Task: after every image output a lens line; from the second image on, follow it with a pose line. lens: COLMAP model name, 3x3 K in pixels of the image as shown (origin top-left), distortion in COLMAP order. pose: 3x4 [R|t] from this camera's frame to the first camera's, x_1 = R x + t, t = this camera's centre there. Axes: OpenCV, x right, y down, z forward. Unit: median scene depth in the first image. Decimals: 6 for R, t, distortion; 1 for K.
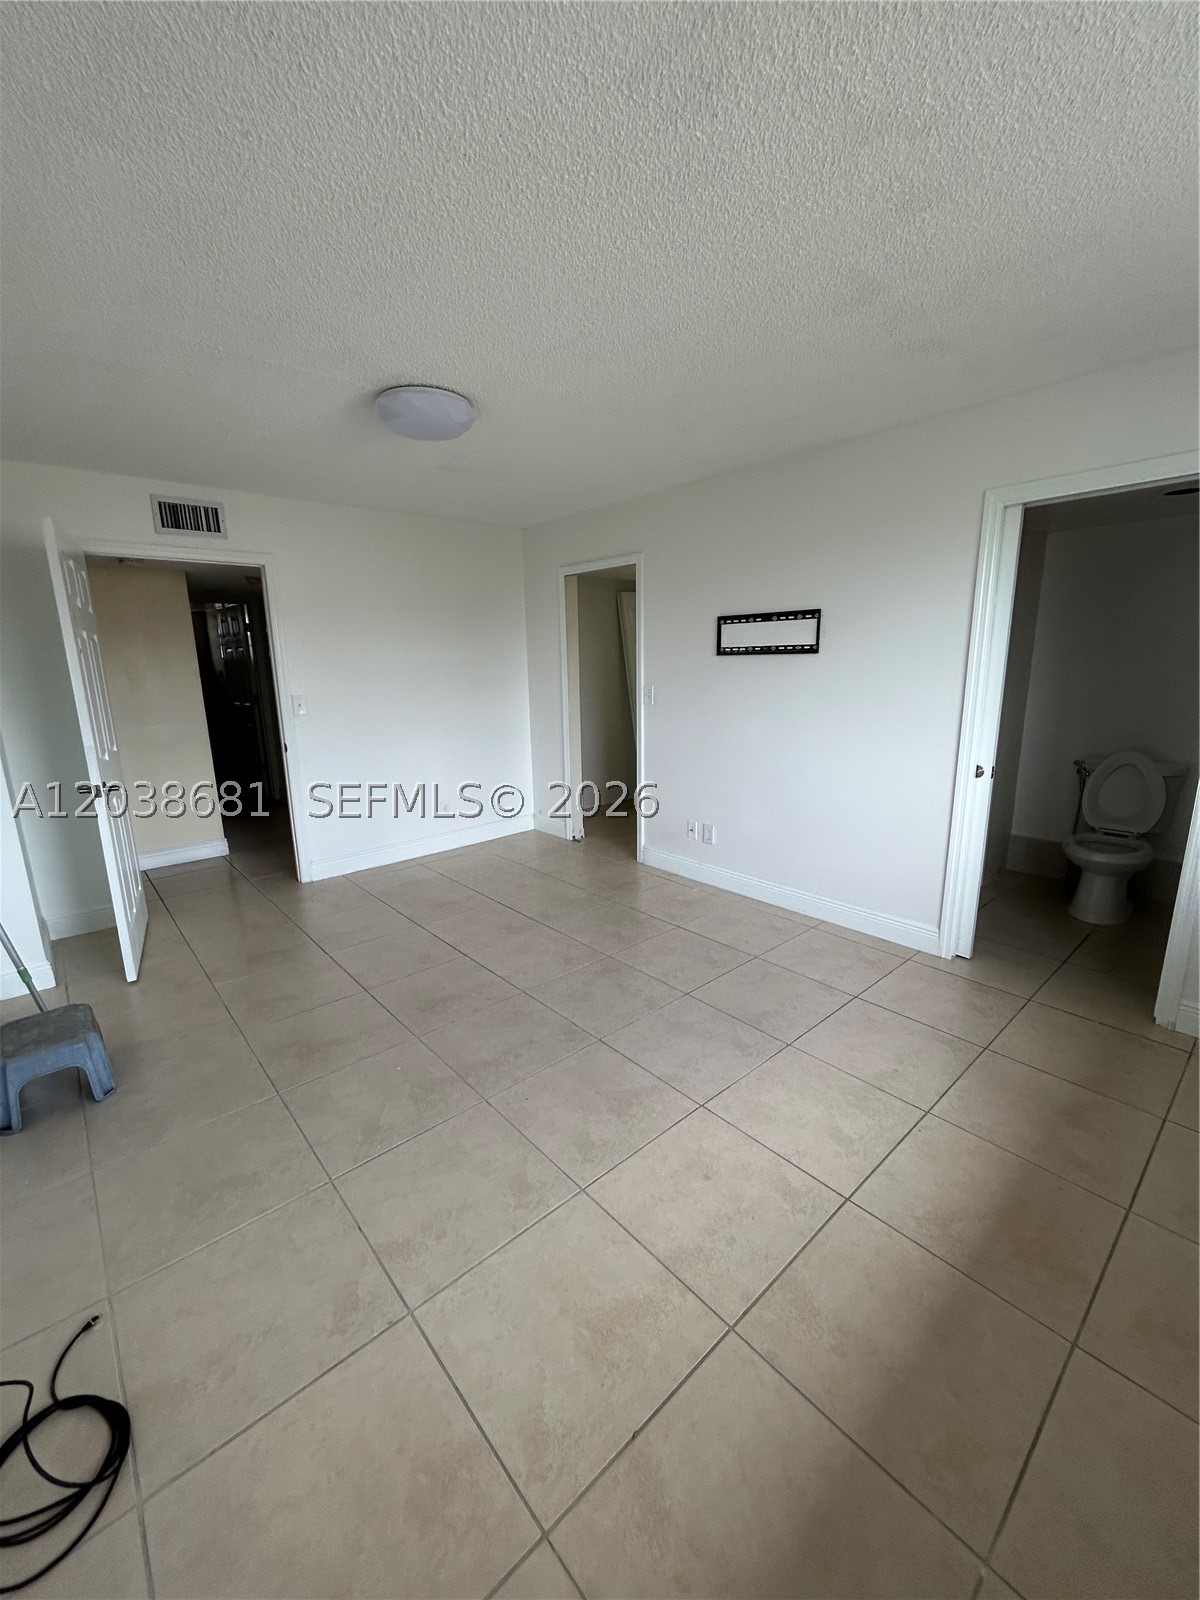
lens RADIAL K [[647.6, 0, 603.8], [0, 647.6, 795.0], [0, 0, 1]] dist [0.000440, -0.000033]
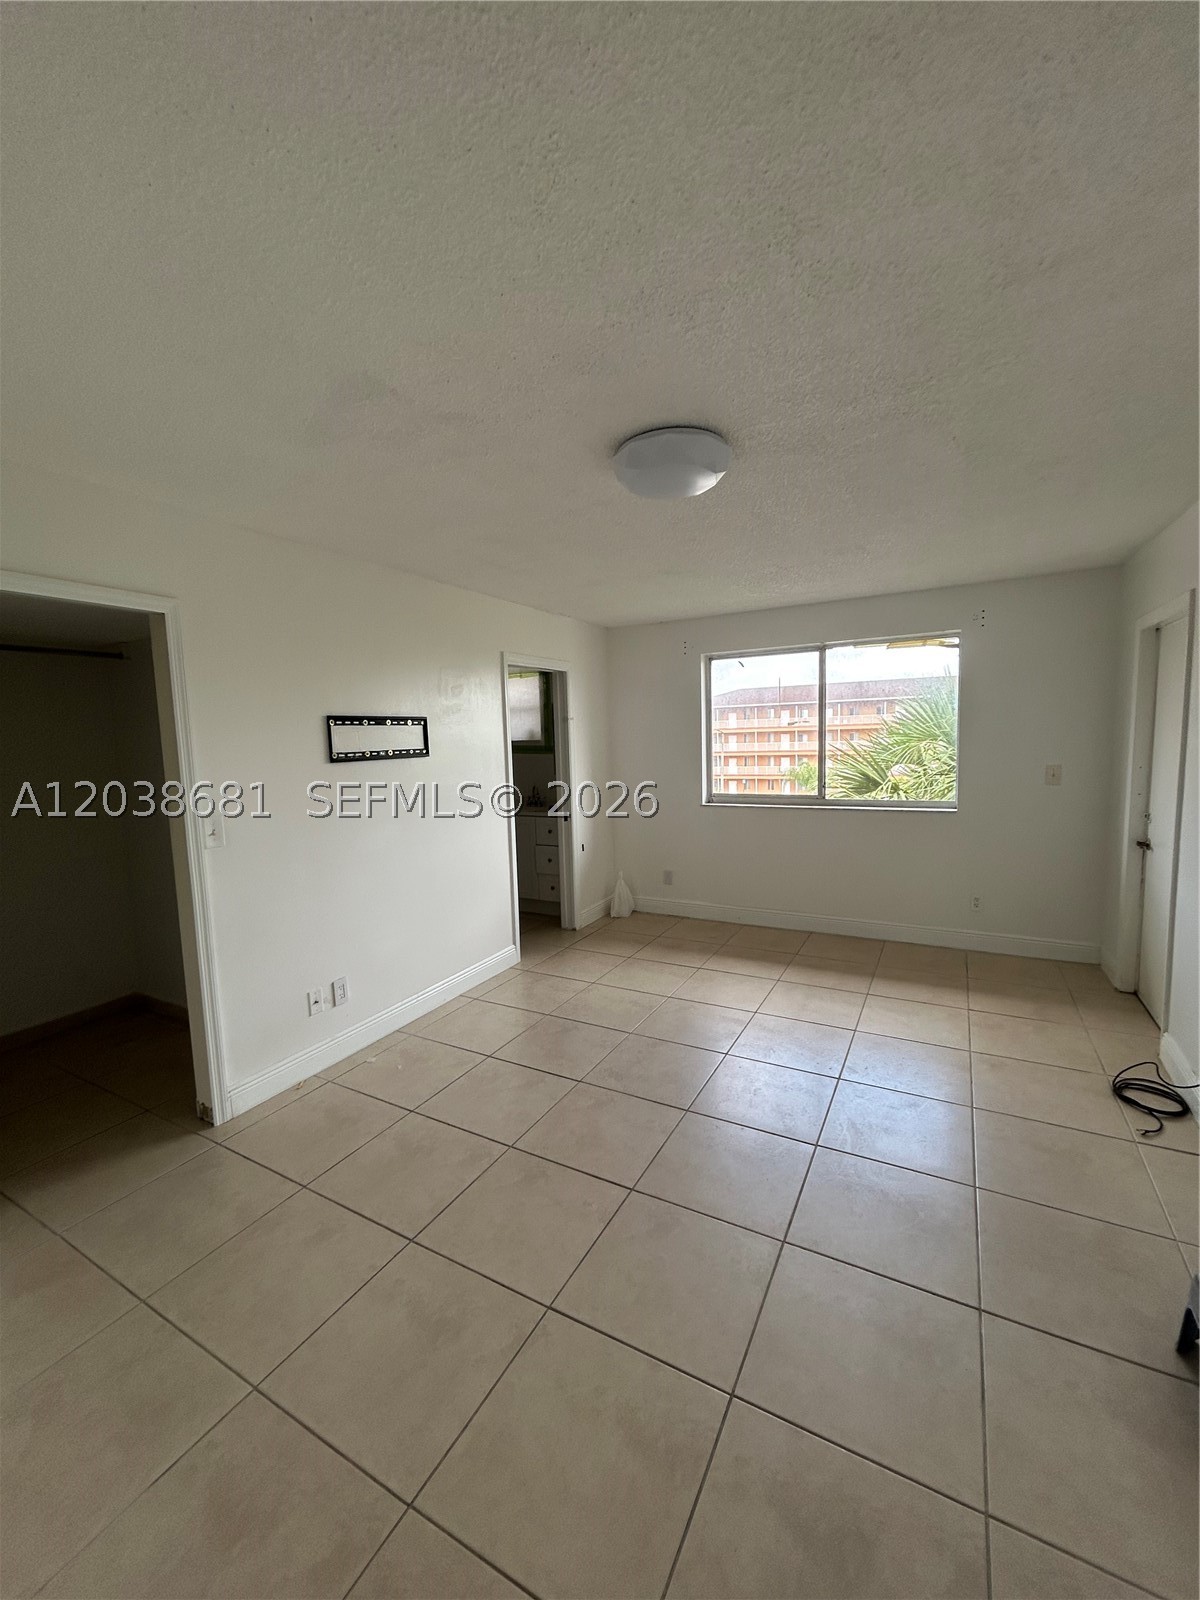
lens RADIAL K [[647.6, 0, 606.1], [0, 647.6, 804.9], [0, 0, 1]] dist [0.000440, -0.000033]
pose [[-0.323179, -0.059548, 0.944462, -0.725264], [0.246788, 0.958181, 0.144860, -0.205408], [-0.913592, 0.279898, -0.294969, 0.977598]]
